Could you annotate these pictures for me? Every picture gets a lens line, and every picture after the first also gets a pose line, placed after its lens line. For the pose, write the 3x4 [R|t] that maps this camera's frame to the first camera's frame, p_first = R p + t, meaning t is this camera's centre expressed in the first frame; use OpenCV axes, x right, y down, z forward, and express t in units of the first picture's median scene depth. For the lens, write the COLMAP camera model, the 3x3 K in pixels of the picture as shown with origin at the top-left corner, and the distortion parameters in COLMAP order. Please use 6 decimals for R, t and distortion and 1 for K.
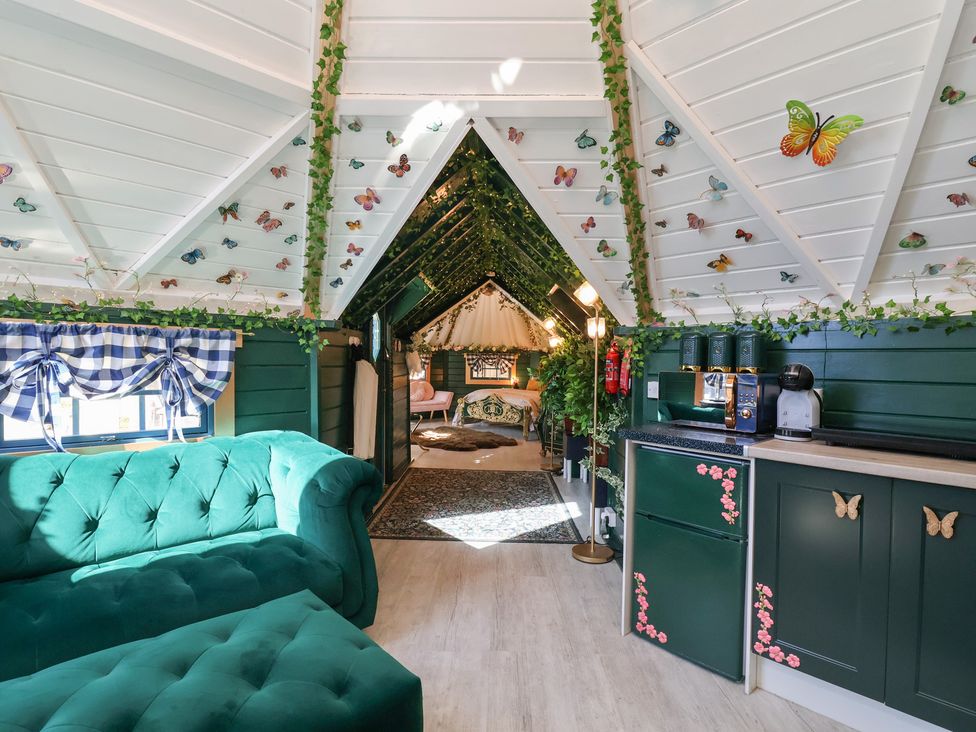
lens RADIAL K [[508.5, 0, 486.6], [0, 508.5, 363.9], [0, 0, 1]] dist [-0.000082, -0.013467]
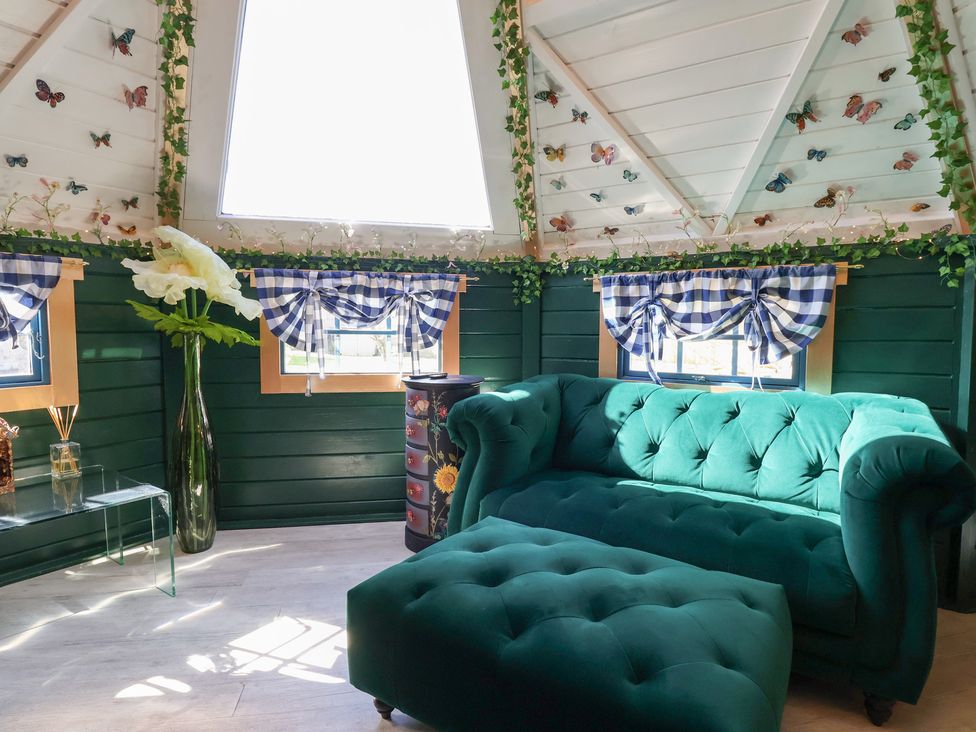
lens RADIAL K [[540.4, 0, 488.7], [0, 540.4, 364.5], [0, 0, 1]] dist [0.003811, -0.015750]
pose [[0.216113, 0.058145, -0.974635, 0.205402], [-0.012567, 0.998308, 0.056771, 0.046914], [0.976287, -0.000021, 0.216478, 0.256759]]
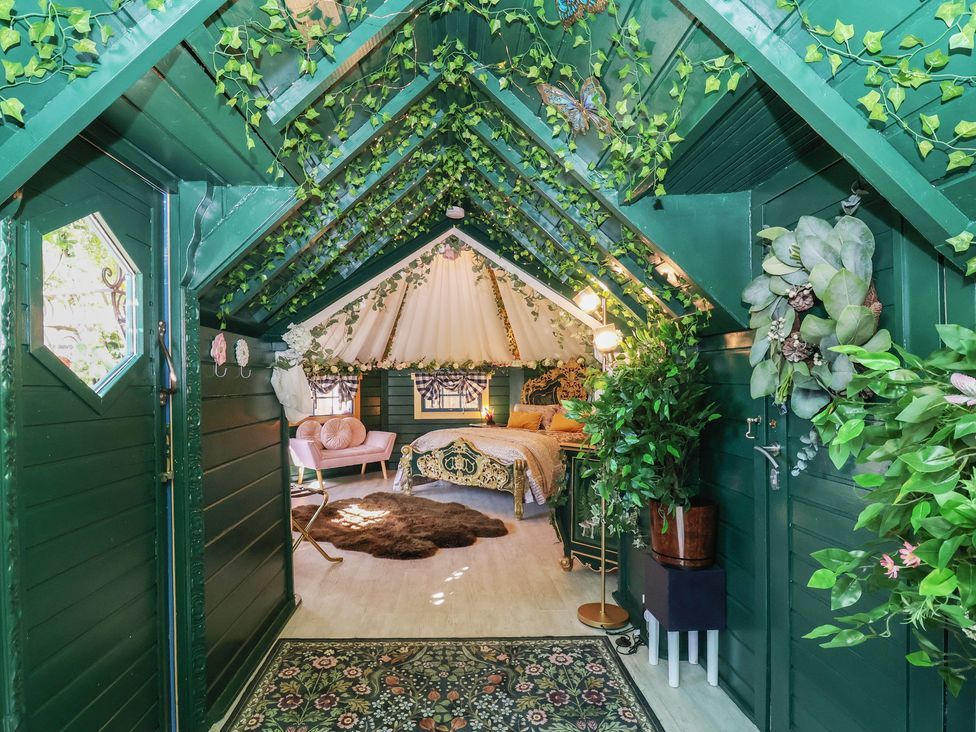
lens RADIAL K [[526.0, 0, 485.3], [0, 526.0, 375.0], [0, 0, 1]] dist [0.003207, -0.012757]
pose [[0.995990, -0.022040, 0.086704, -0.026219], [0.023824, 0.999524, -0.019598, -0.009267], [-0.086231, 0.021585, 0.996041, 1.076961]]
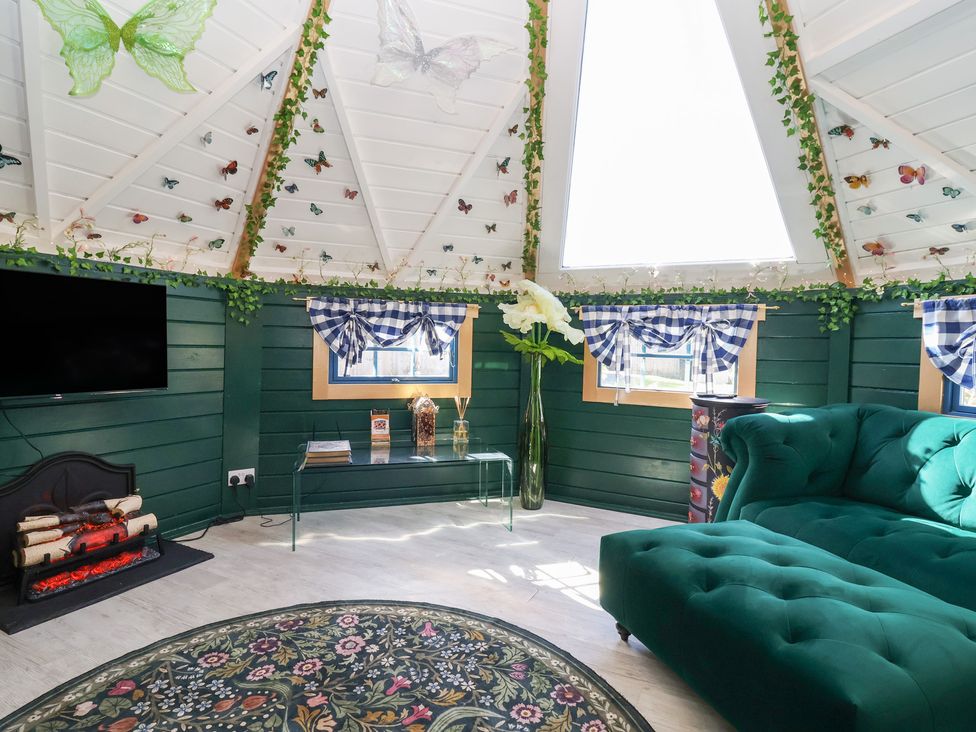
lens RADIAL K [[526.0, 0, 485.2], [0, 526.0, 364.9], [0, 0, 1]] dist [0.003207, -0.012757]
pose [[-0.428630, 0.007258, -0.903451, 0.386138], [-0.037203, 0.998978, 0.025676, 0.051696], [0.902714, 0.044617, -0.427922, 0.386226]]
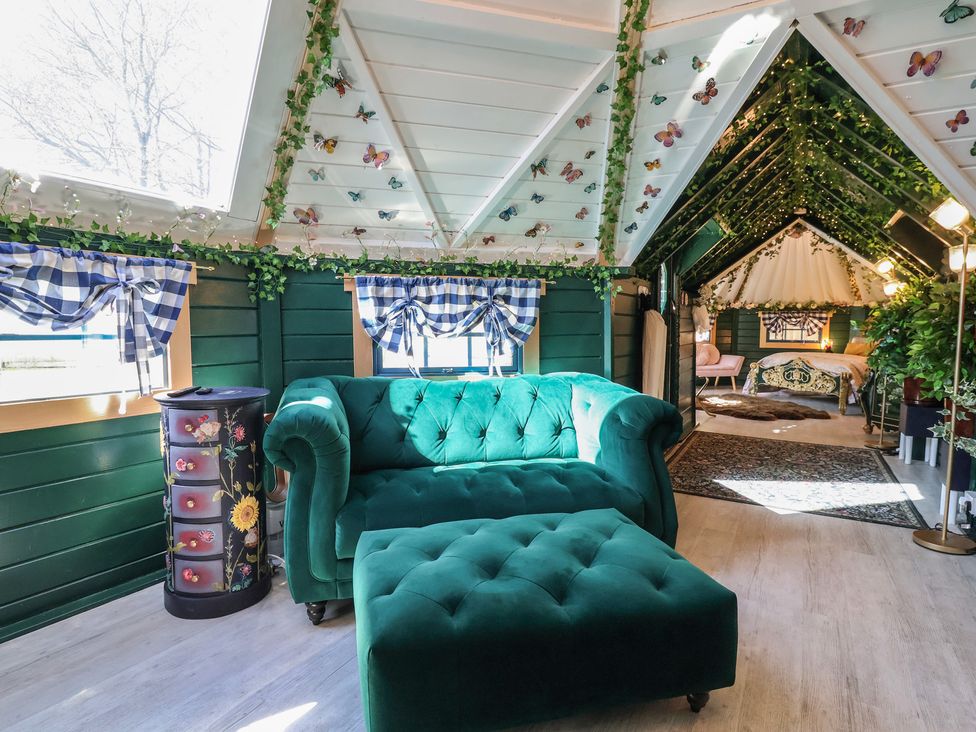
lens RADIAL K [[540.4, 0, 486.8], [0, 540.4, 364.8], [0, 0, 1]] dist [0.003811, -0.015750]
pose [[0.877616, 0.024870, -0.478718, -0.029468], [0.004370, 0.998197, 0.059868, 0.043564], [0.479344, -0.054633, 0.875925, -0.080207]]
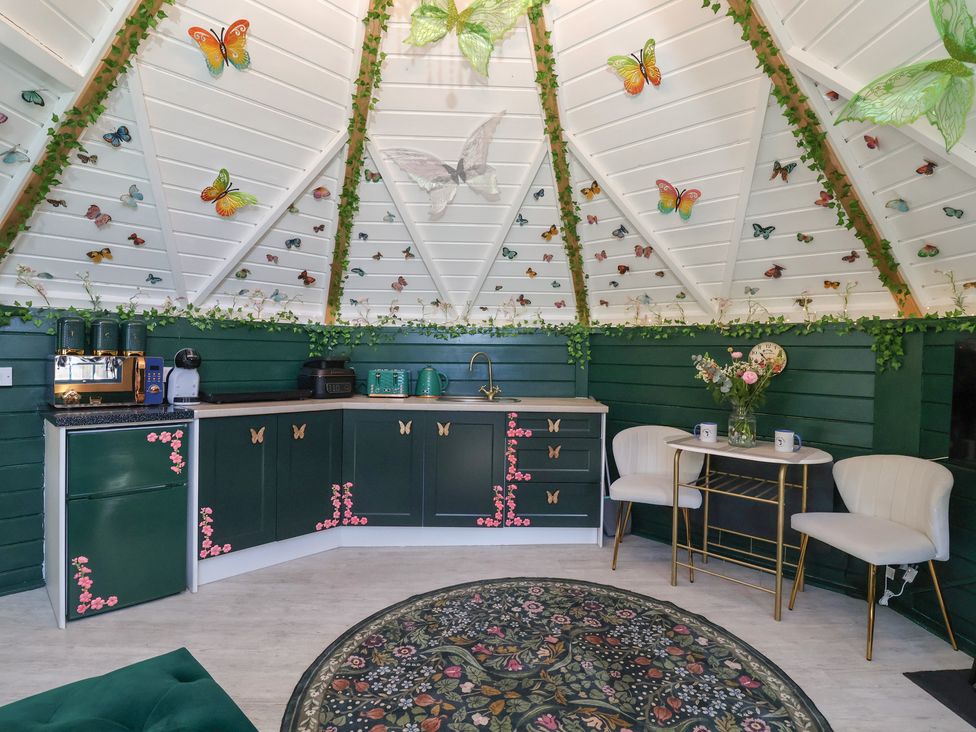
lens RADIAL K [[508.5, 0, 489.8], [0, 508.5, 362.7], [0, 0, 1]] dist [-0.000082, -0.013467]
pose [[-0.065333, -0.029841, 0.997417, -0.577268], [-0.014972, 0.999470, 0.028922, -0.010578], [-0.997751, -0.013044, -0.065745, 0.204262]]
